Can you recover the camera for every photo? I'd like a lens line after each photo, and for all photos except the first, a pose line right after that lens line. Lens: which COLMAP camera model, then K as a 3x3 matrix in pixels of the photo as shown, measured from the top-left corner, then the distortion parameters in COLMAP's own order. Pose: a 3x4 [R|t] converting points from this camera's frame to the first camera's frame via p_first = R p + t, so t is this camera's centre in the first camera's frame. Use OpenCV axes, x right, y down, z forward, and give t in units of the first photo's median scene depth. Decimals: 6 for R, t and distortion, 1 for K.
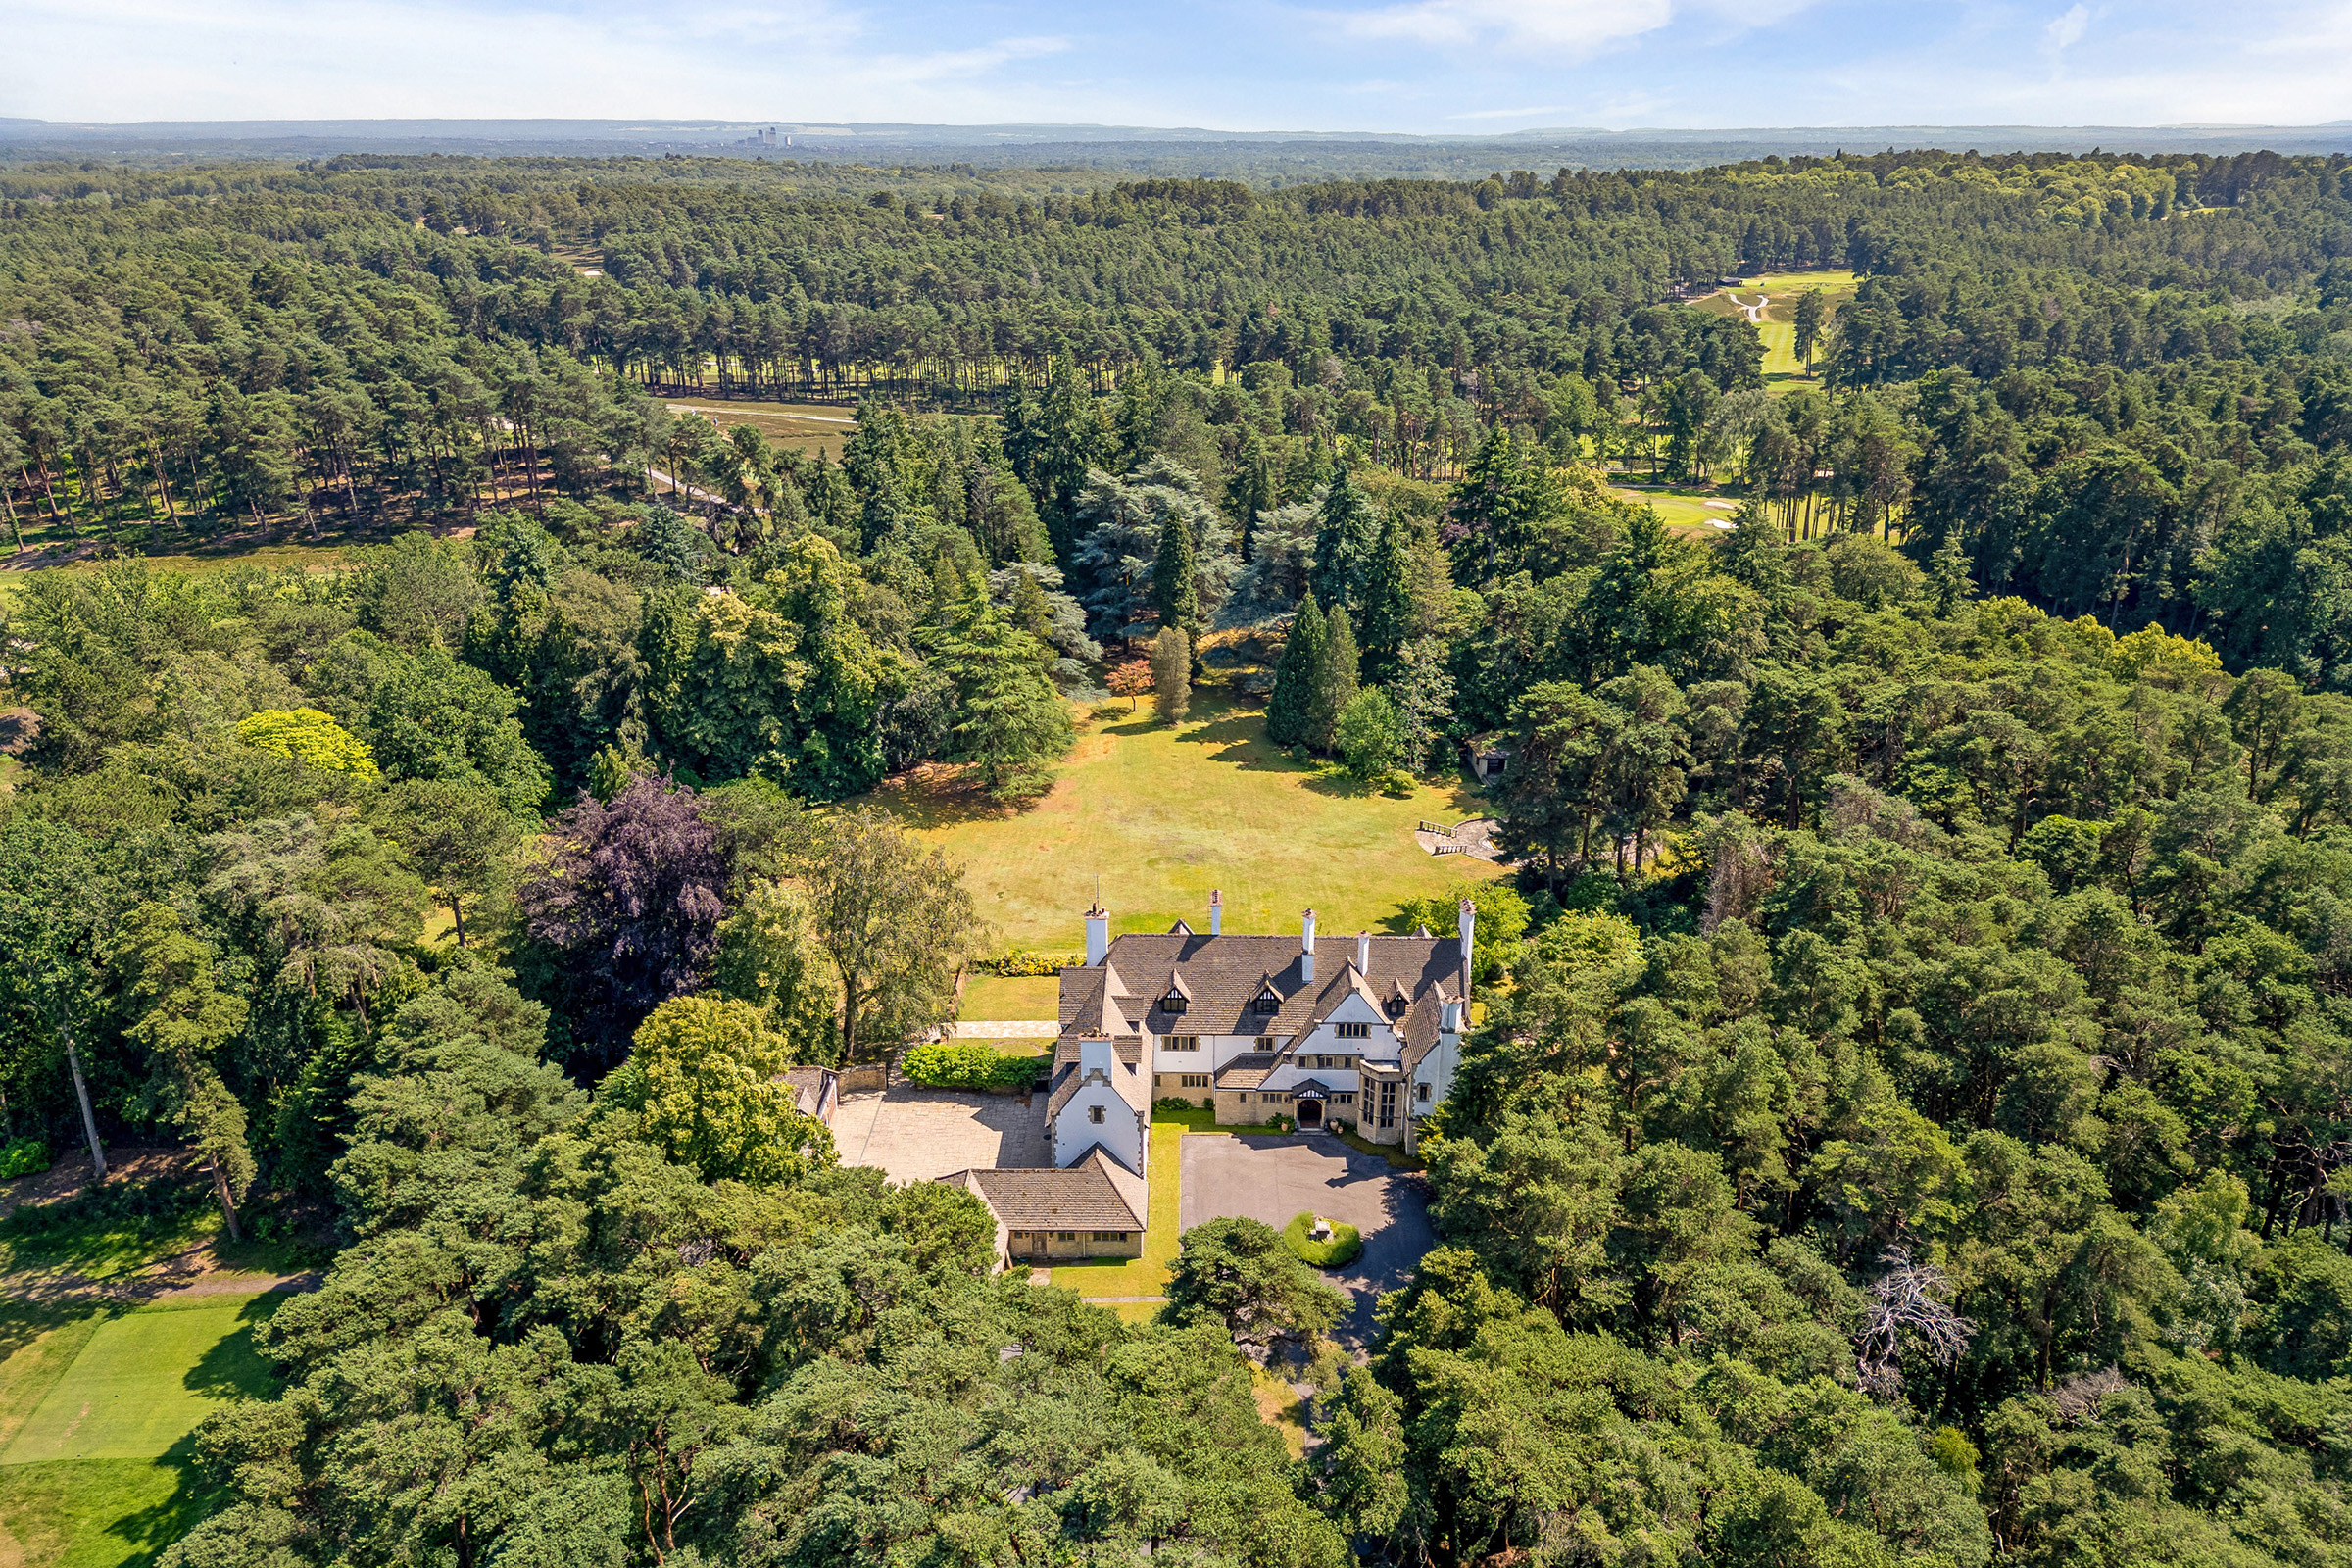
lens RADIAL K [[1750.9, 0, 1249.9], [0, 1750.9, 614.6], [0, 0, 1]] dist [0.030410, -0.020675]
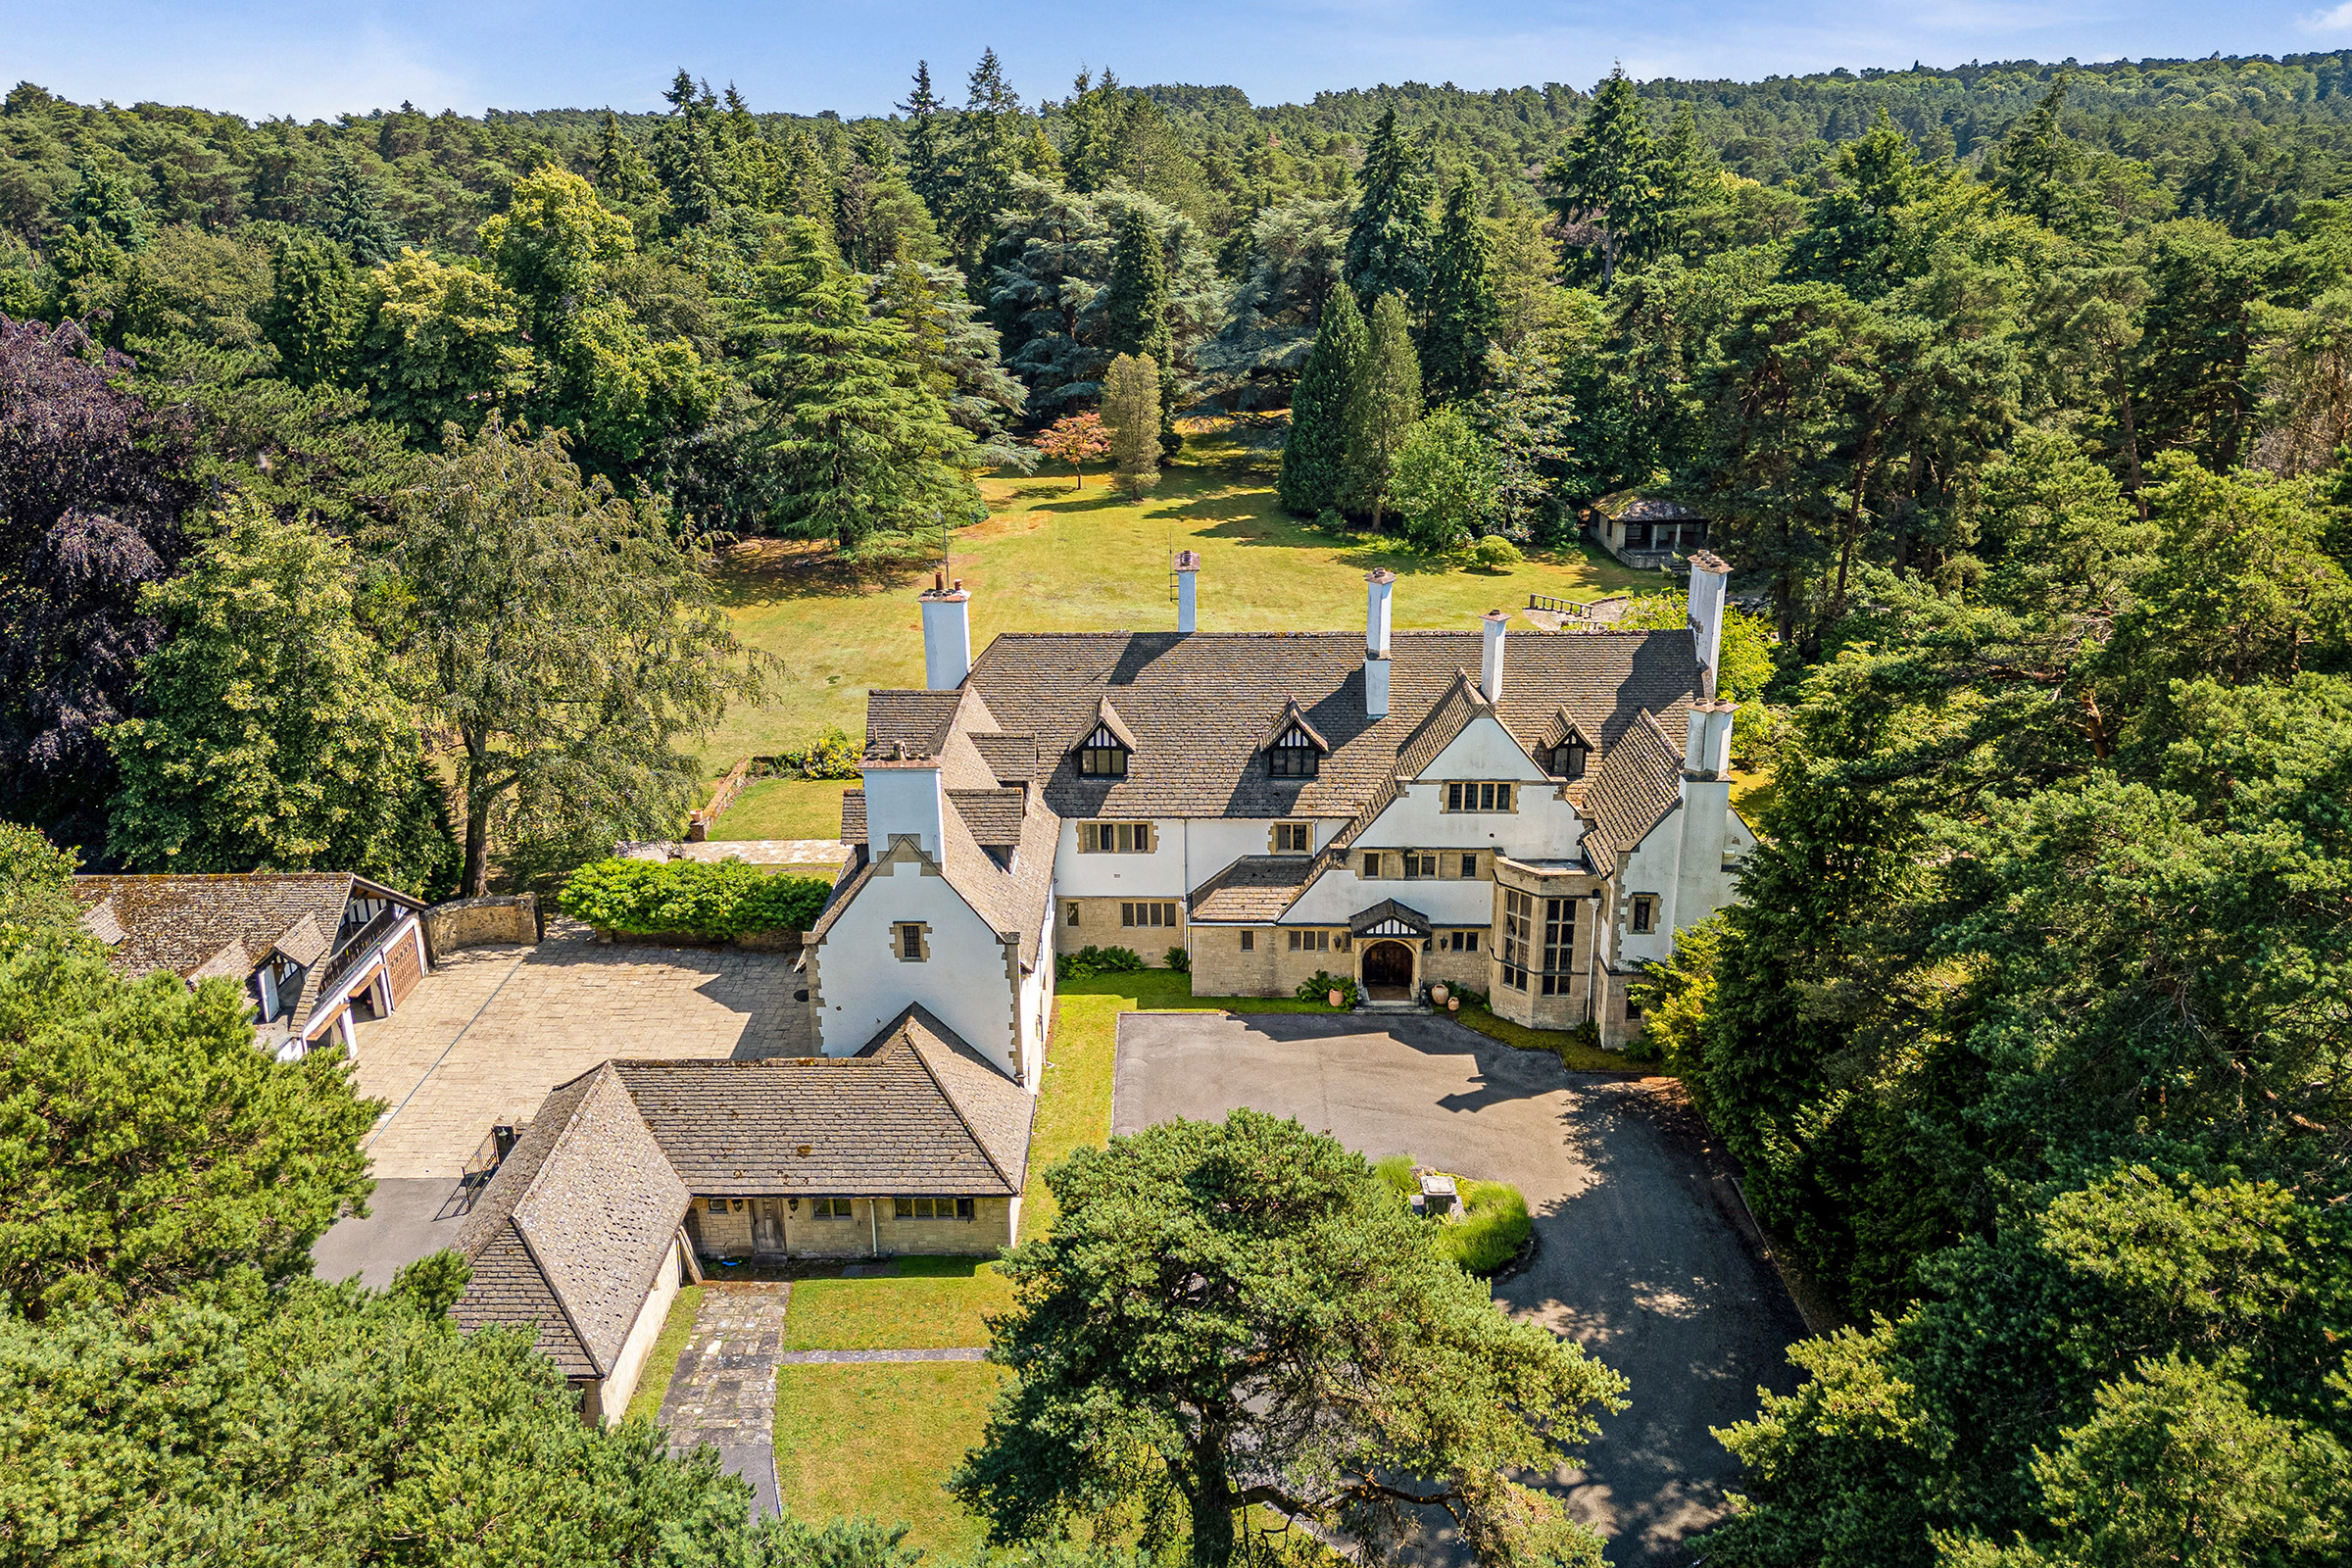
lens RADIAL K [[1679.8, 0, 1170.5], [0, 1679.8, 854.8], [0, 0, 1]] dist [0.034645, -0.038744]
pose [[0.998581, -0.015284, -0.051019, -0.001293], [0.020193, 0.995066, 0.097140, 0.203859], [0.049283, -0.098032, 0.993962, 0.537530]]
